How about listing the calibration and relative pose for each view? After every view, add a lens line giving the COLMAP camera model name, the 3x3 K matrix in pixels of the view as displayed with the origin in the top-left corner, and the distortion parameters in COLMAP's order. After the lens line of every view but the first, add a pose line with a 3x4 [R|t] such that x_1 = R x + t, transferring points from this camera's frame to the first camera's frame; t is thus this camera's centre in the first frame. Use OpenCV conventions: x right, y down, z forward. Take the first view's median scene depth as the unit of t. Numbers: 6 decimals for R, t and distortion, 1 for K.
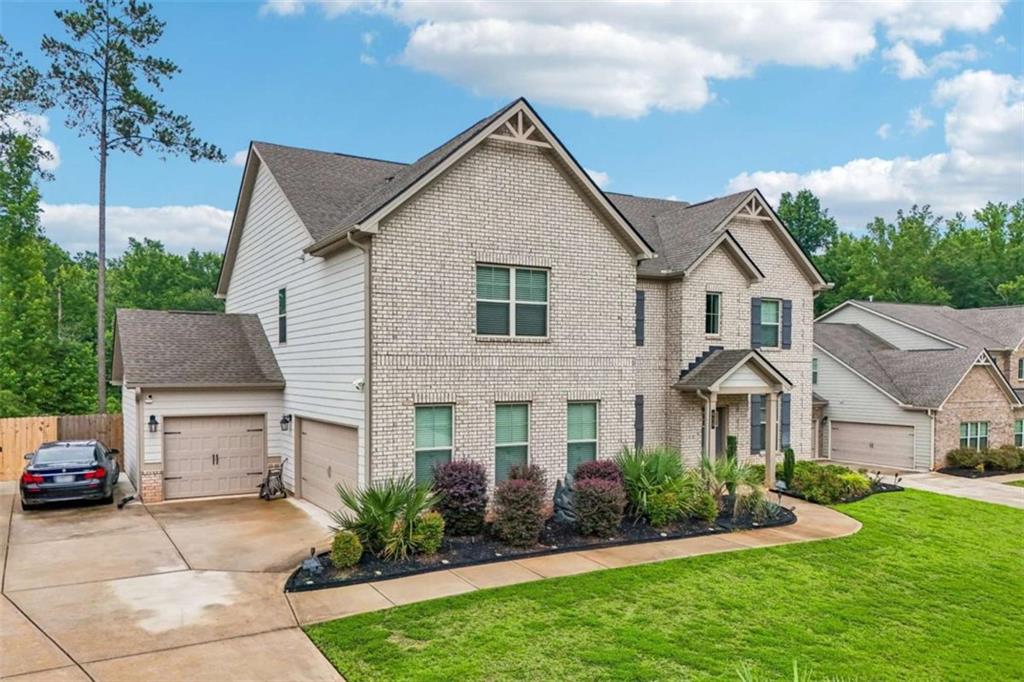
lens RADIAL K [[753.9, 0, 469.7], [0, 753.9, 391.2], [0, 0, 1]] dist [0.048833, -0.003442]
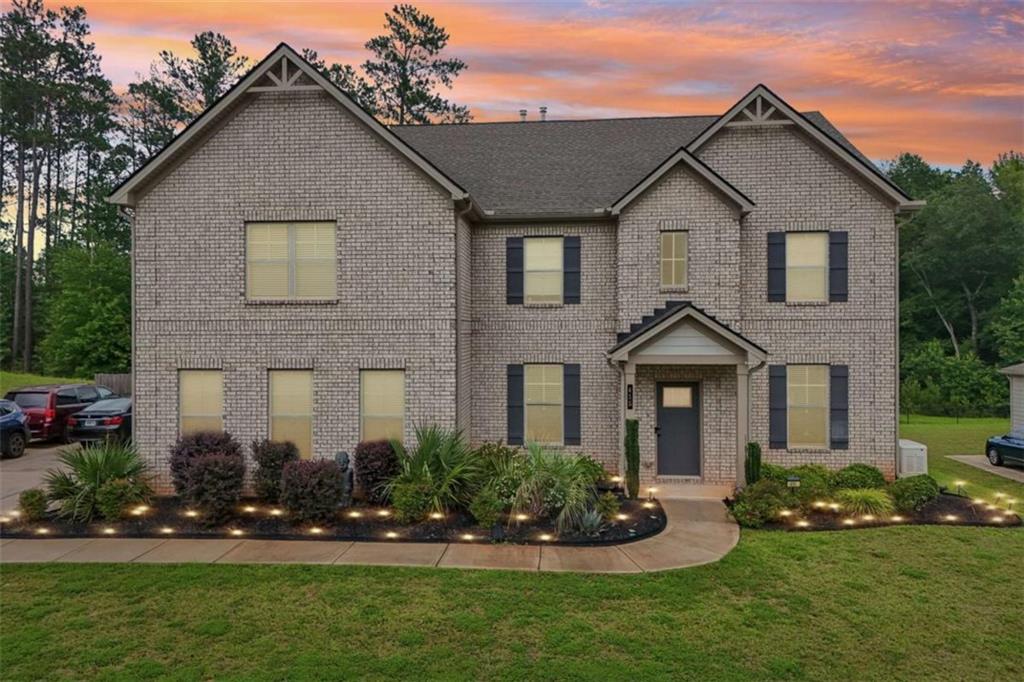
lens RADIAL K [[735.9, 0, 476.0], [0, 735.9, 338.6], [0, 0, 1]] dist [0.031096, -0.008886]
pose [[0.844306, -0.001200, -0.535861, 0.719756], [-0.009522, 0.999806, -0.017242, -0.009556], [0.535777, 0.019660, 0.844130, 0.351348]]
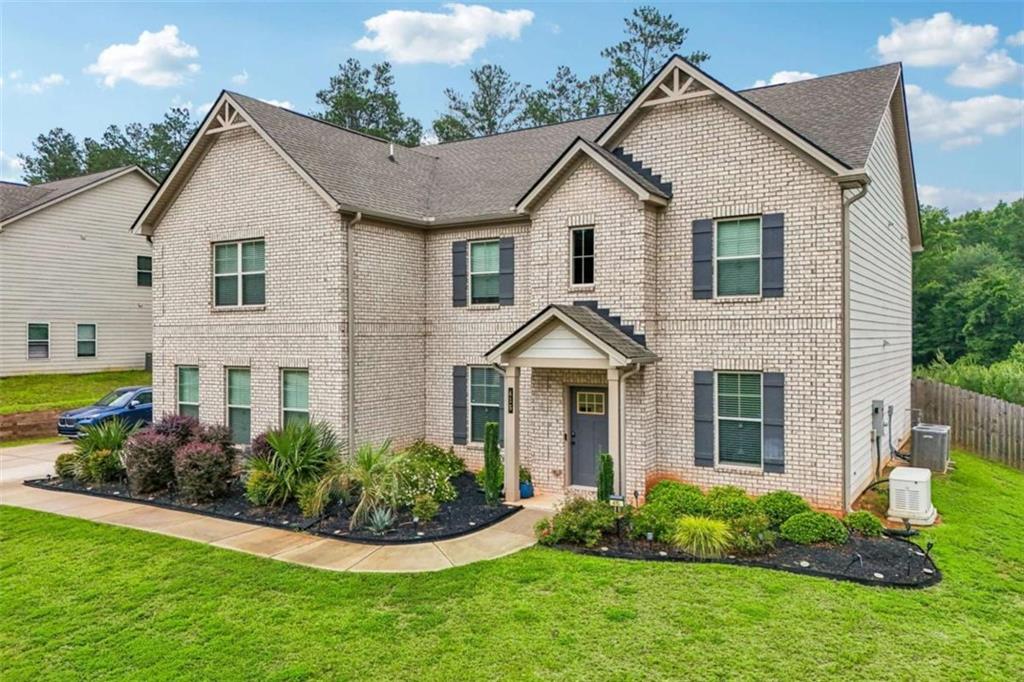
lens RADIAL K [[717.5, 0, 512.0], [0, 717.5, 341.0], [0, 0, 1]] dist [0.037664, -0.006415]
pose [[0.540077, 0.001051, -0.841615, 1.119683], [-0.016447, 0.999821, -0.009305, -0.018878], [0.841455, 0.018867, 0.539998, 0.757828]]
